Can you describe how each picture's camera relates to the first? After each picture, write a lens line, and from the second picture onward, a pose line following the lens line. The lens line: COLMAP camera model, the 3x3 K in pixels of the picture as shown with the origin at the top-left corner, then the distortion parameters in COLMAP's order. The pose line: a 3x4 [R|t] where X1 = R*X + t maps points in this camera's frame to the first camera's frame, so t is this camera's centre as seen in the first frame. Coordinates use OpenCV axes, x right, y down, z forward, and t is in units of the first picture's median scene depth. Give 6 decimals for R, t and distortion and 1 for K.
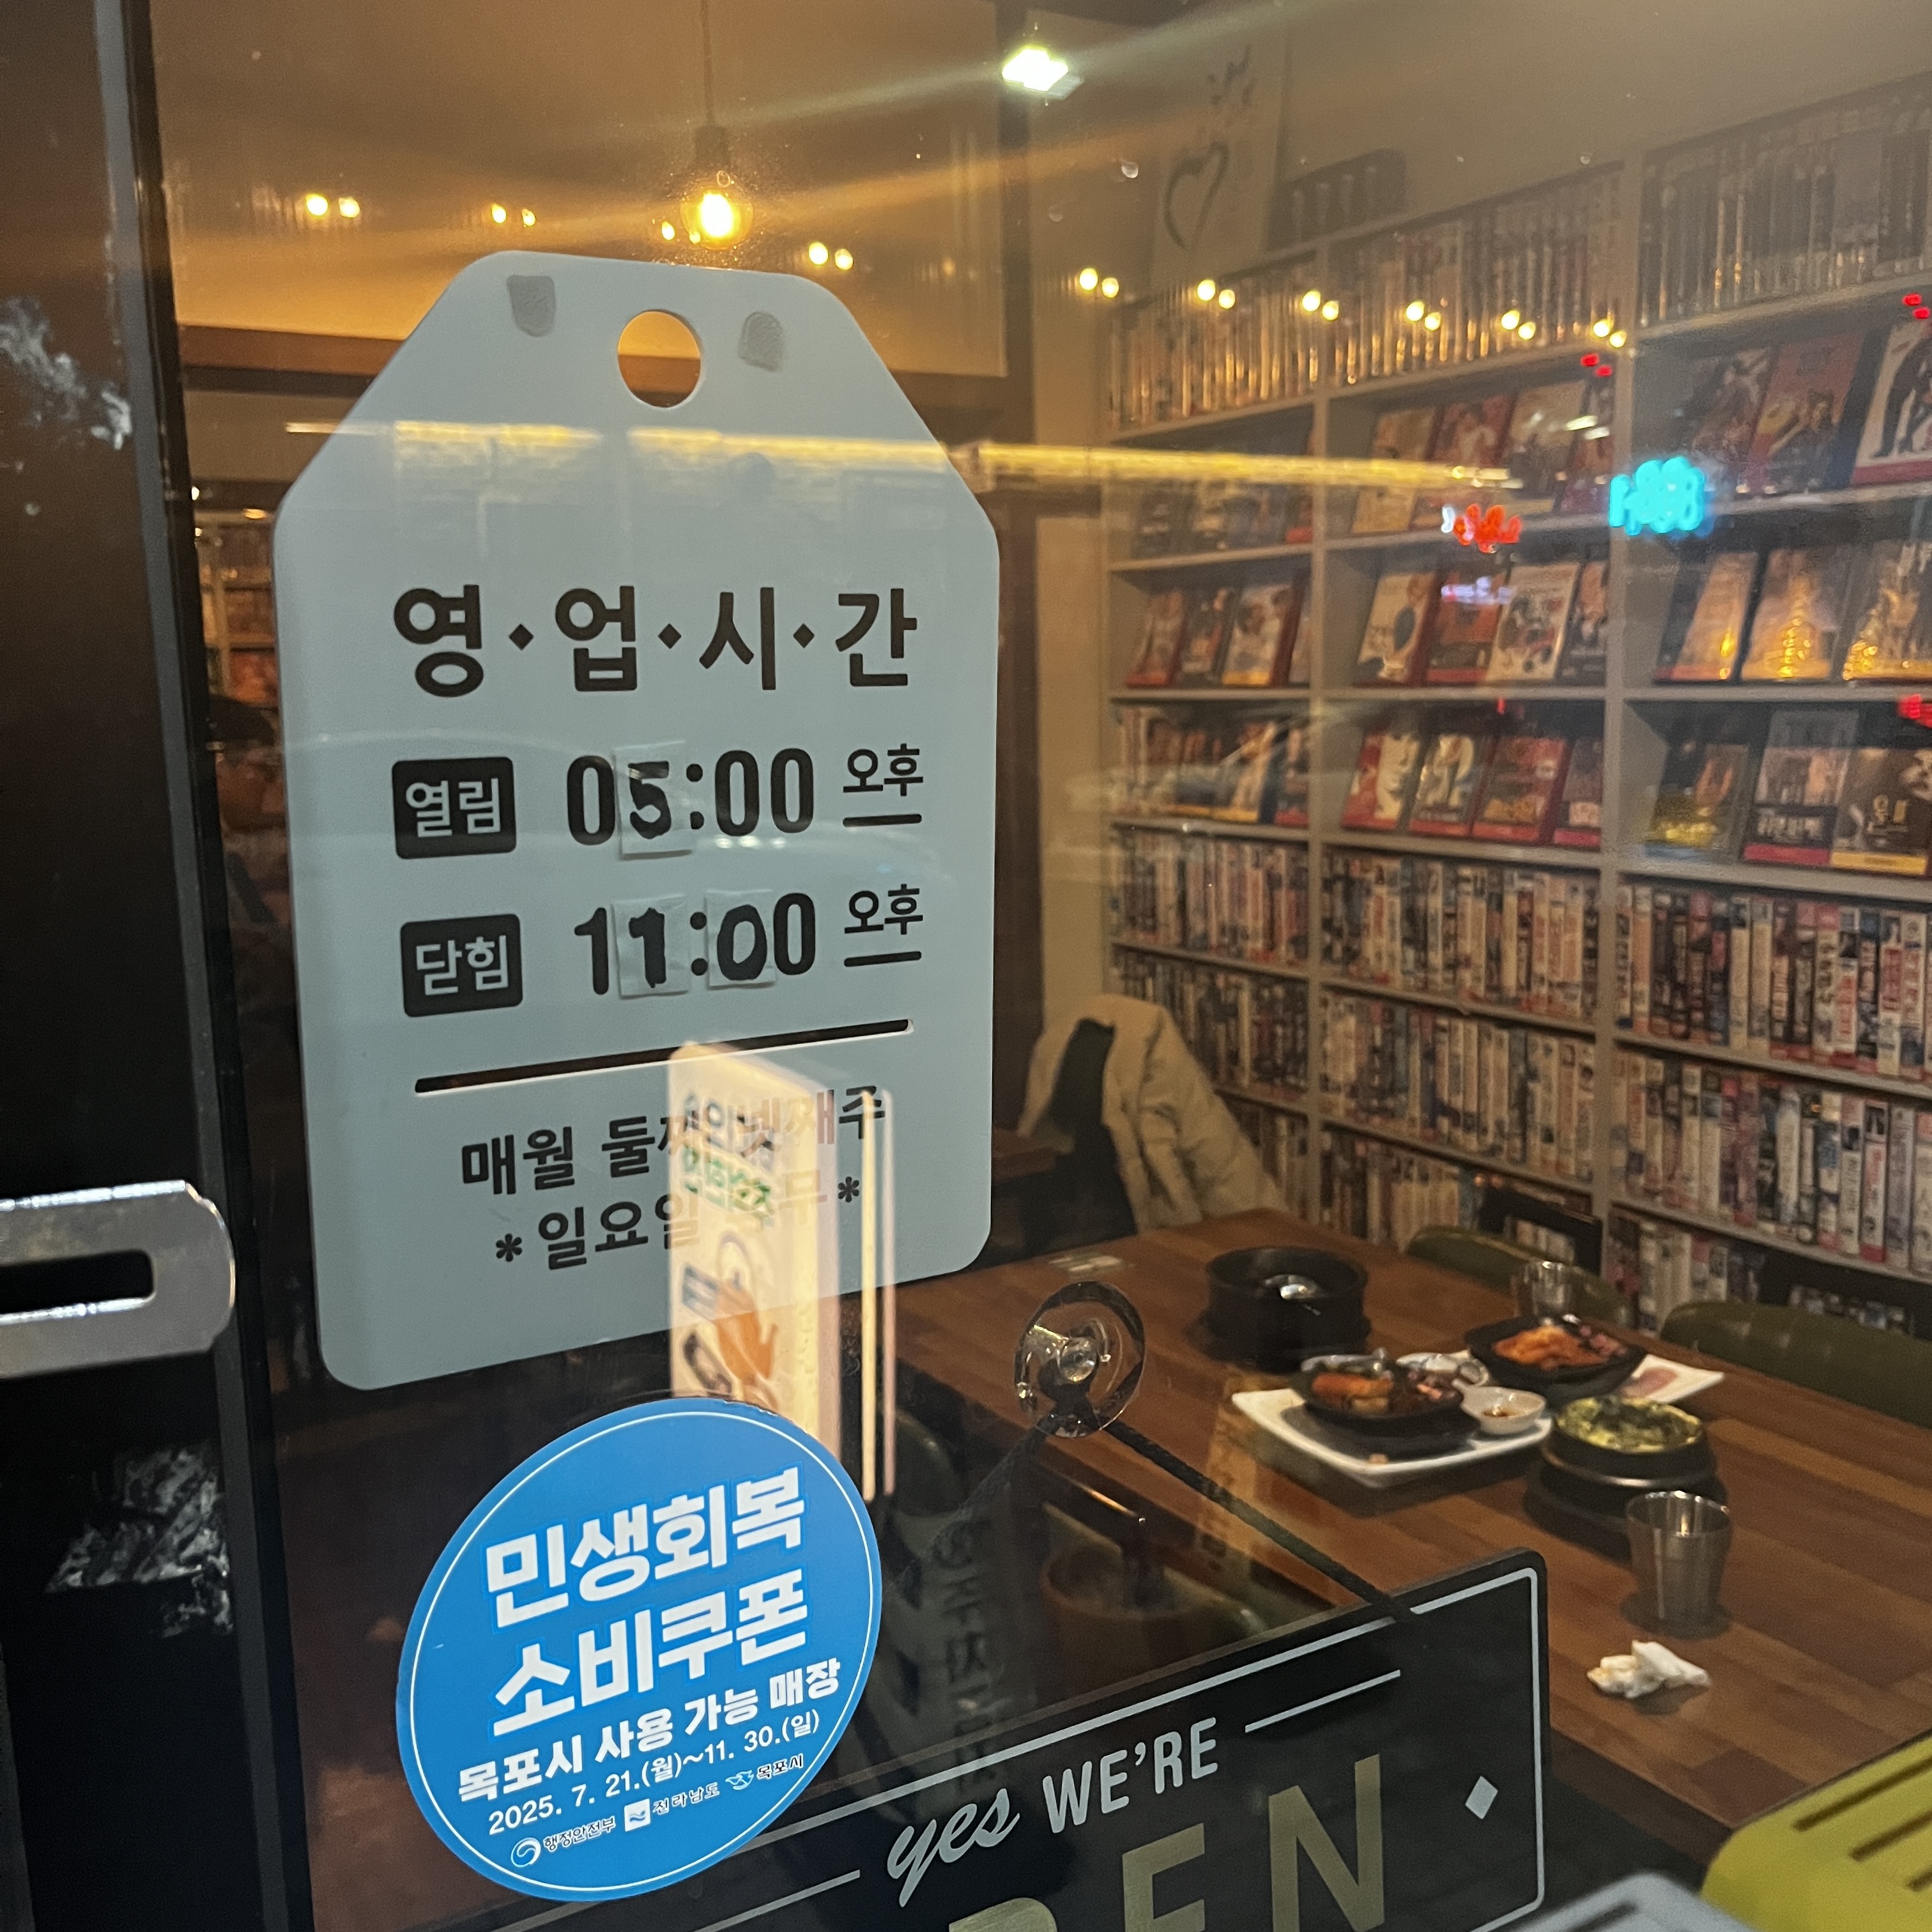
lens RADIAL K [[1963.0, 0, 971.0], [0, 1963.0, 974.5], [0, 0, 1]] dist [0.027464, 0.000000]
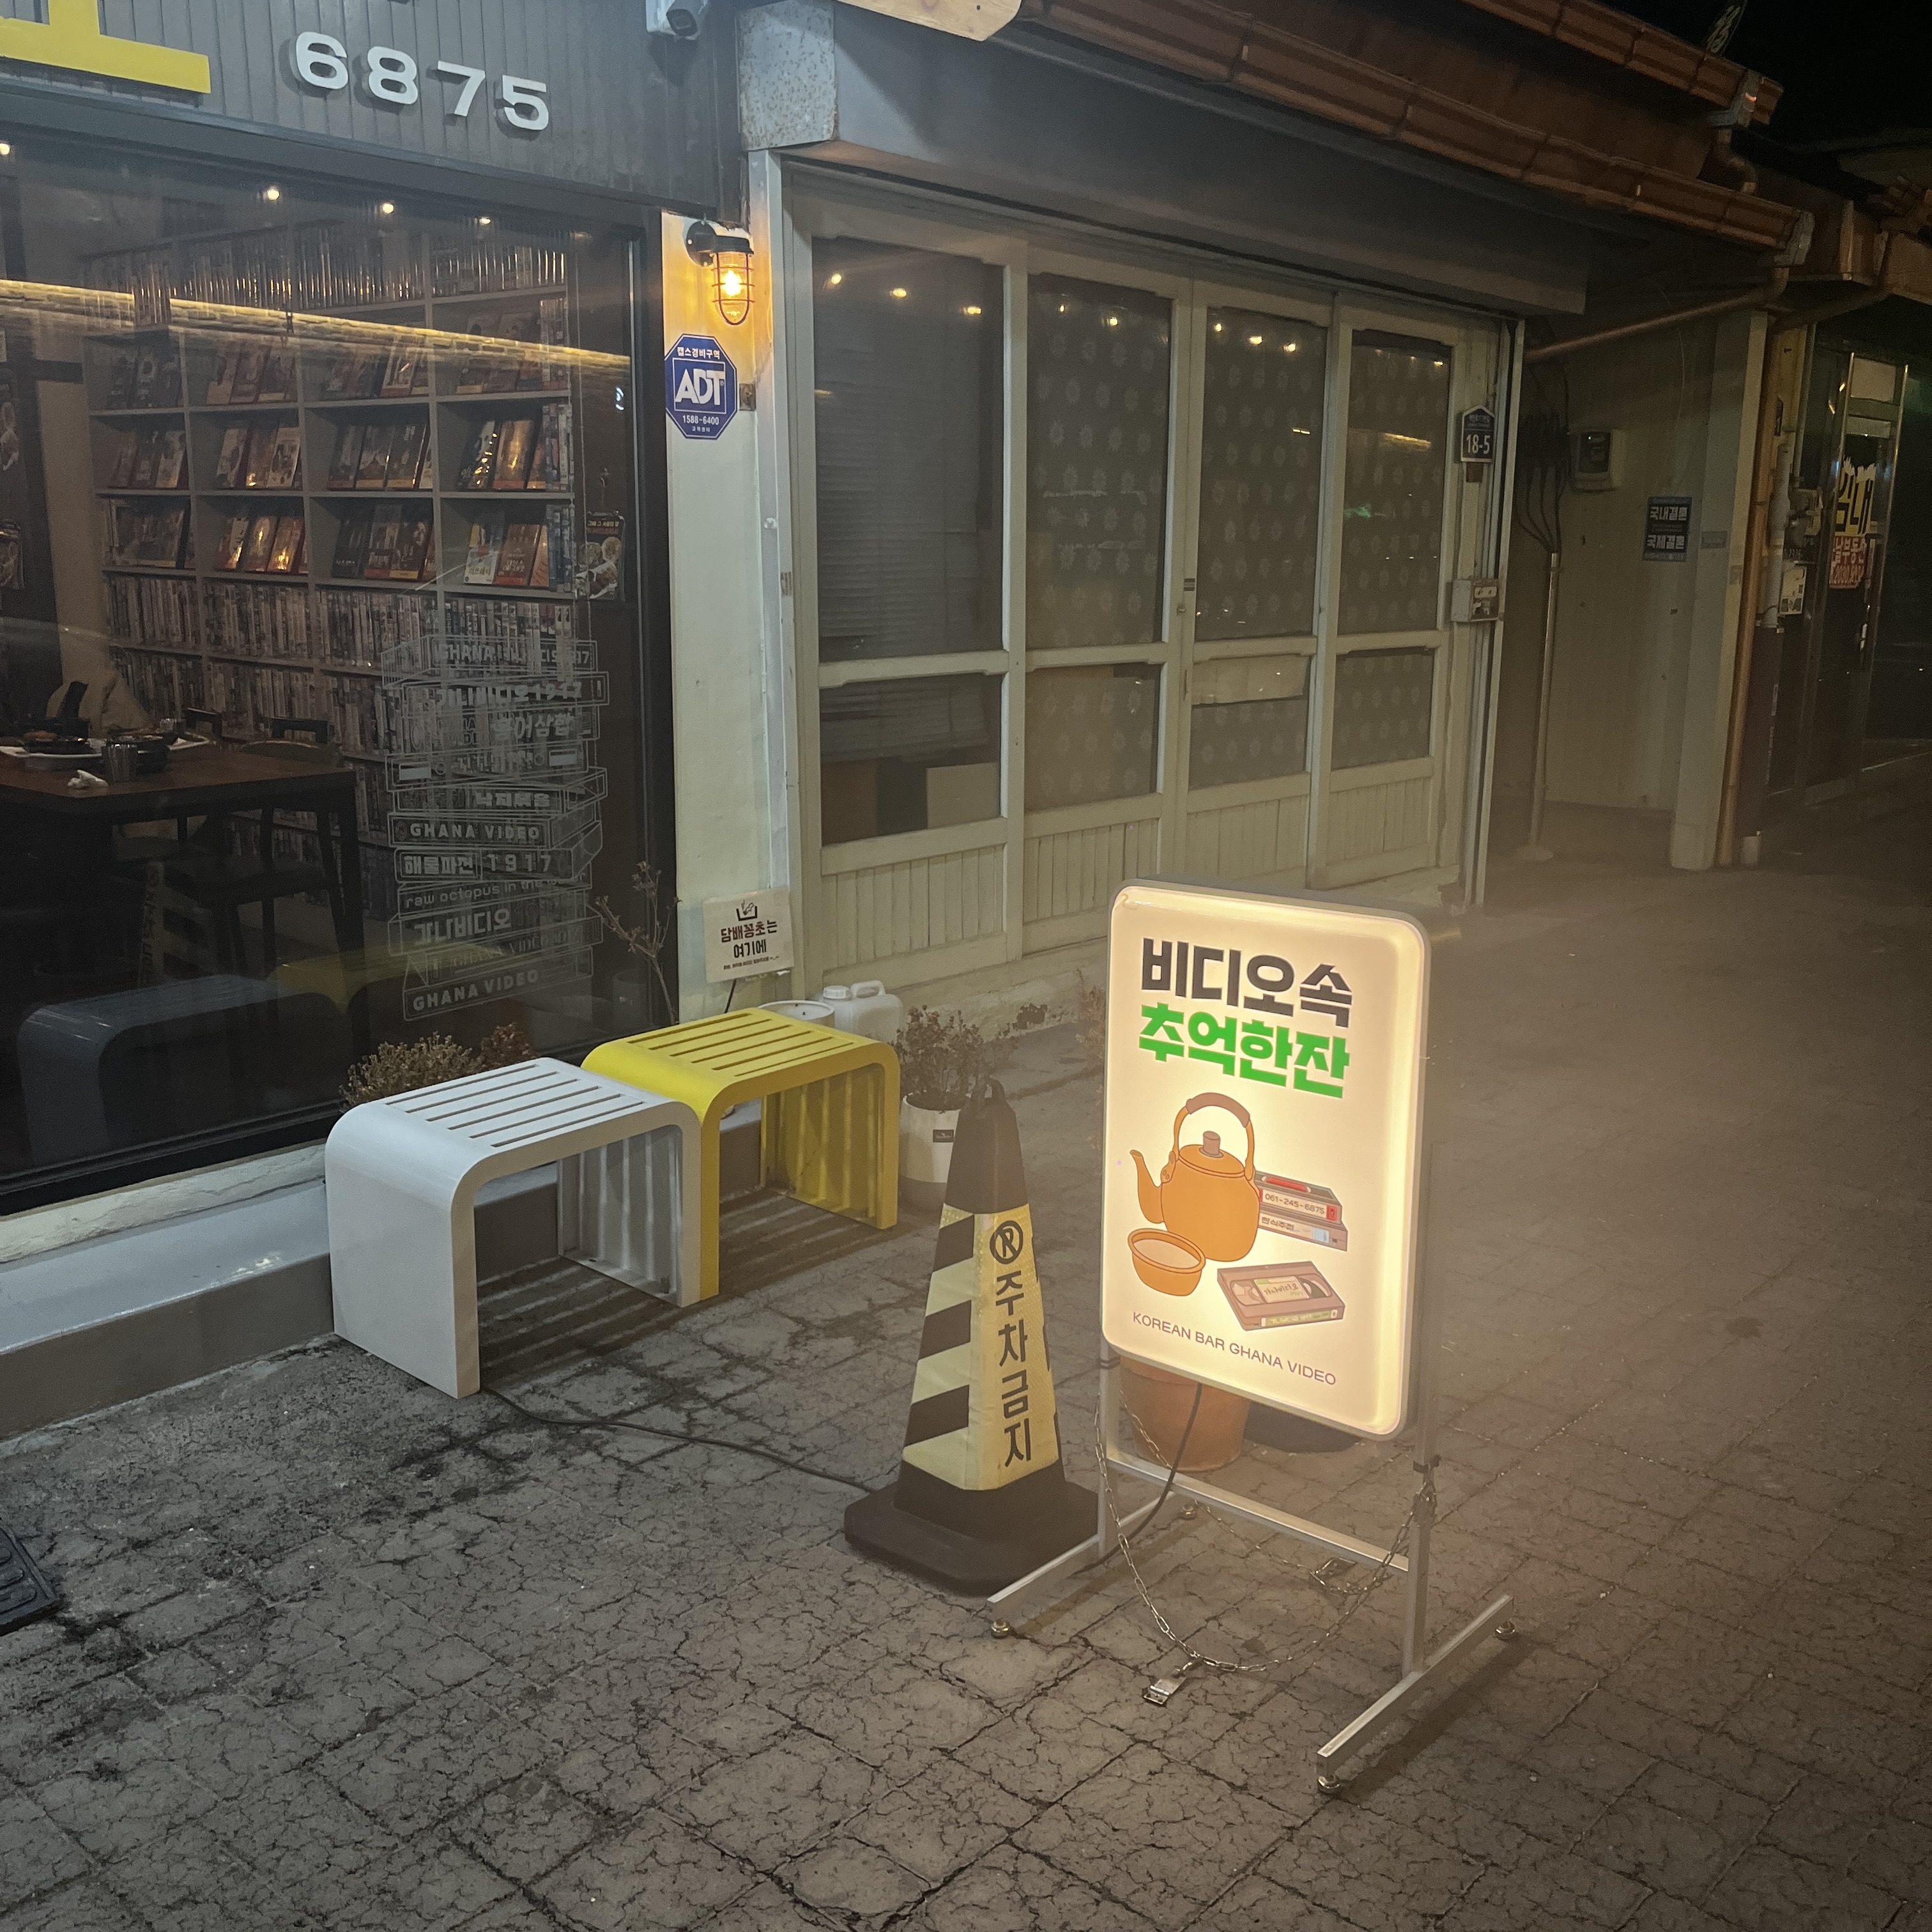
lens RADIAL K [[1963.0, 0, 977.4], [0, 1963.0, 973.9], [0, 0, 1]] dist [0.027464, 0.000000]
pose [[0.947607, -0.032224, 0.317809, 0.293924], [0.011489, 0.997693, 0.066904, 0.202750], [-0.319232, -0.059748, 0.945791, -1.063975]]
